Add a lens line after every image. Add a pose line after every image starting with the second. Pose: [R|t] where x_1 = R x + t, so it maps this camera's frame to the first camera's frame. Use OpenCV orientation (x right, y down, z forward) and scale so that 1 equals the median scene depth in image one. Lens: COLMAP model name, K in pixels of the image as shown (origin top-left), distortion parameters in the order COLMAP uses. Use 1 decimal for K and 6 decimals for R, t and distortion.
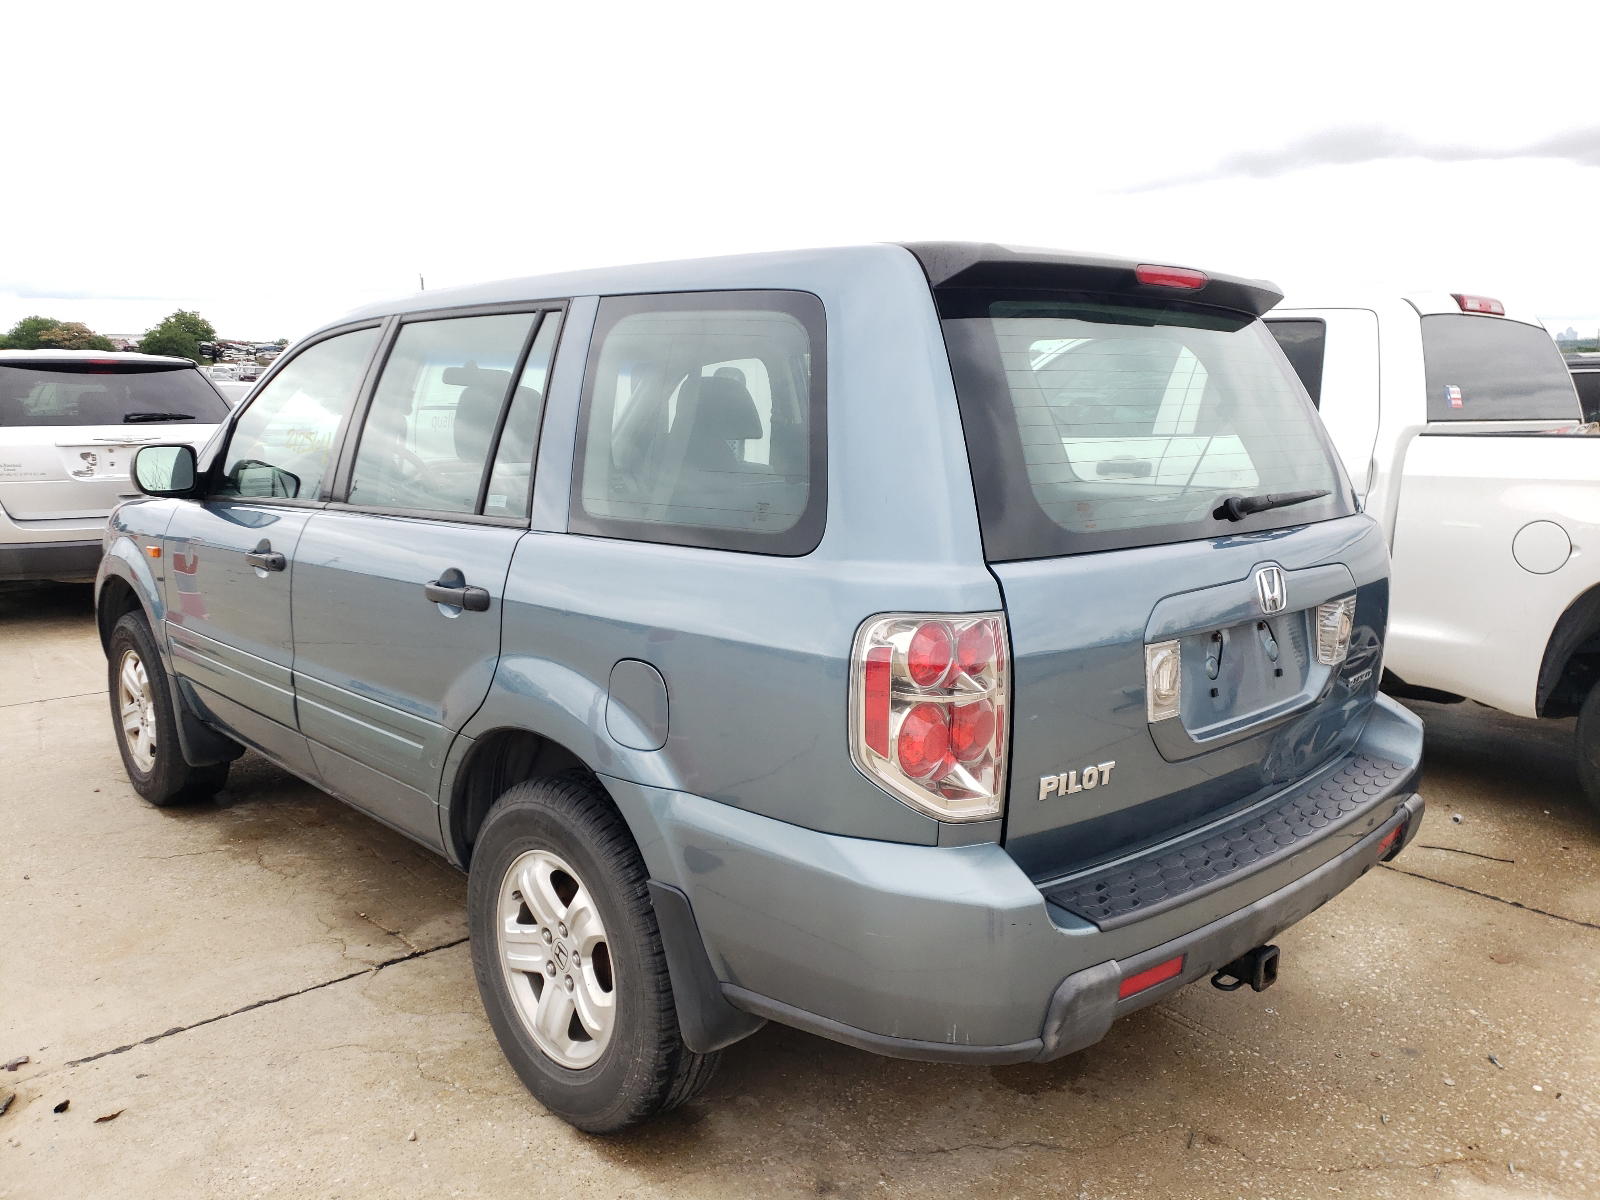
lens RADIAL K [[1200.5, 0, 791.7], [0, 1200.5, 602.3], [0, 0, 1]] dist [0.031377, 0.005199]
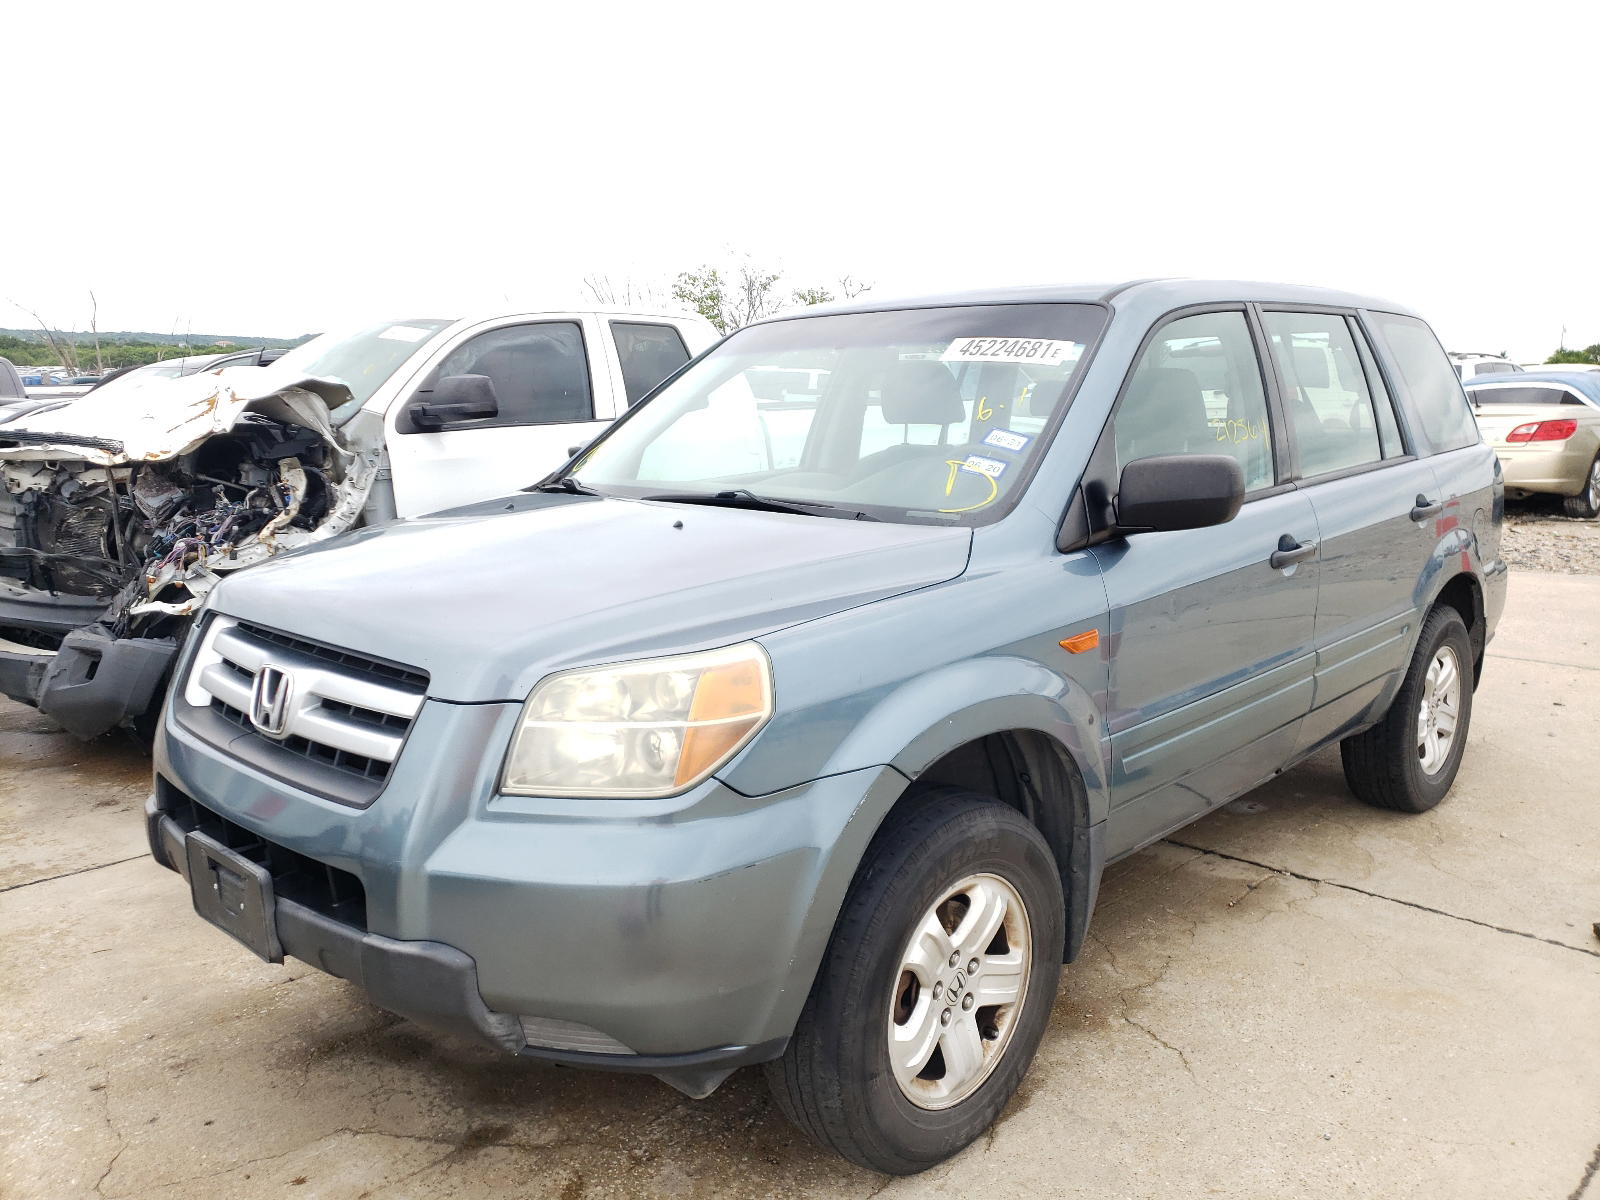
lens RADIAL K [[1200.5, 0, 789.6], [0, 1200.5, 601.7], [0, 0, 1]] dist [0.031377, 0.005199]
pose [[-0.017183, -0.204801, 0.978653, -1.383476], [0.163276, 0.965084, 0.204828, -0.272043], [-0.986431, 0.163310, 0.016856, 1.404632]]
